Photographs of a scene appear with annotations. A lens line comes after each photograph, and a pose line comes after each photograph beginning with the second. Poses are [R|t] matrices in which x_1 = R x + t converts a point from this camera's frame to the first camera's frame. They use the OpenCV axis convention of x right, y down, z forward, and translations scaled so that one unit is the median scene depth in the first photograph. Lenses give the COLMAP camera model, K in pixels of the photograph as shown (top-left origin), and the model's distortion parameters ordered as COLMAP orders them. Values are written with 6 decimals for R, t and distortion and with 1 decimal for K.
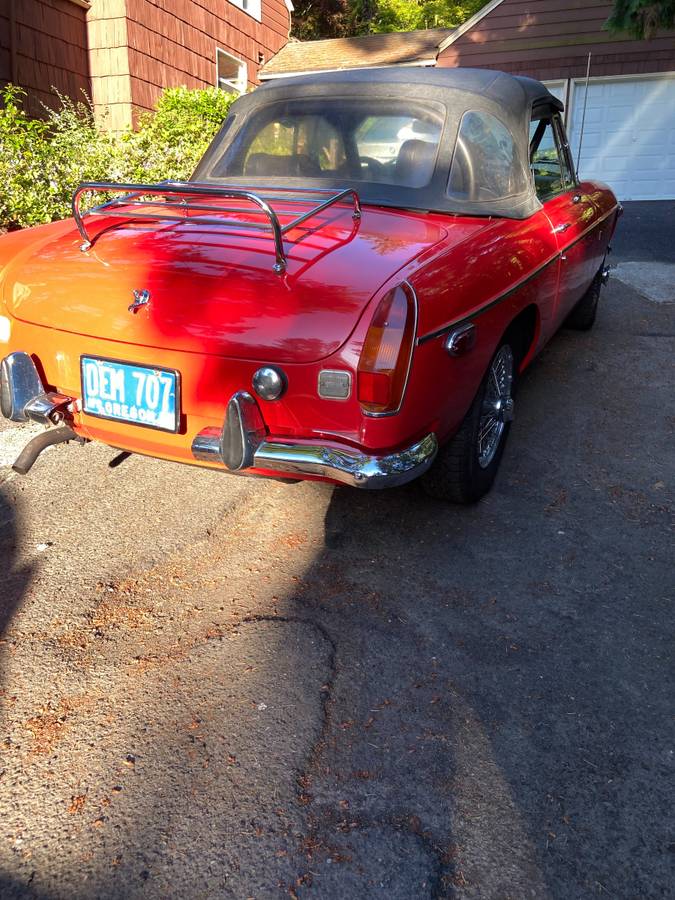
lens RADIAL K [[662.6, 0, 343.1], [0, 662.6, 448.2], [0, 0, 1]] dist [0.112592, -0.143019]
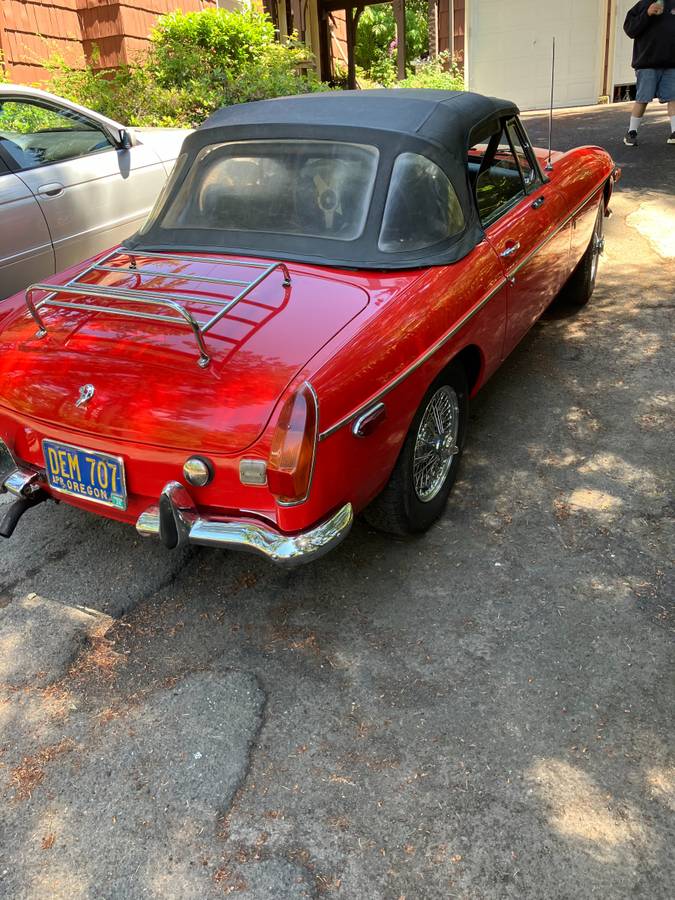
lens RADIAL K [[746.7, 0, 338.0], [0, 746.7, 431.7], [0, 0, 1]] dist [0.008956, 0.010555]
pose [[0.995978, -0.045373, -0.077264, 0.216303], [0.051771, 0.995211, 0.082919, -0.245208], [0.073131, -0.086585, 0.993557, -0.227317]]
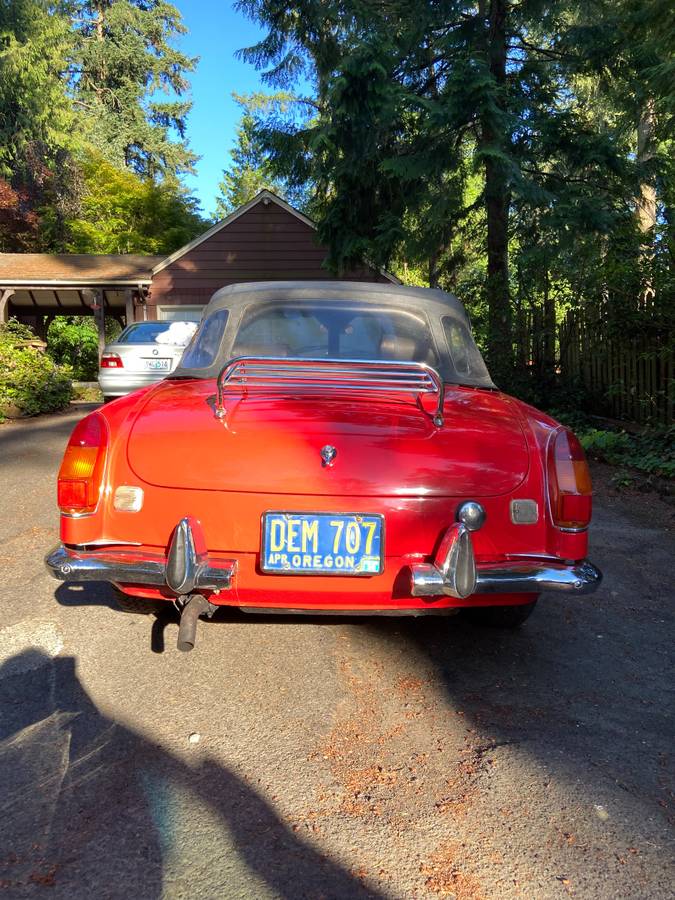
lens RADIAL K [[662.6, 0, 343.1], [0, 662.6, 448.2], [0, 0, 1]] dist [0.112592, -0.143019]
pose [[0.904113, -0.033562, 0.425973, -0.748688], [0.151522, 0.957309, -0.246174, 0.036008], [-0.399525, 0.287113, 0.870601, 0.059083]]
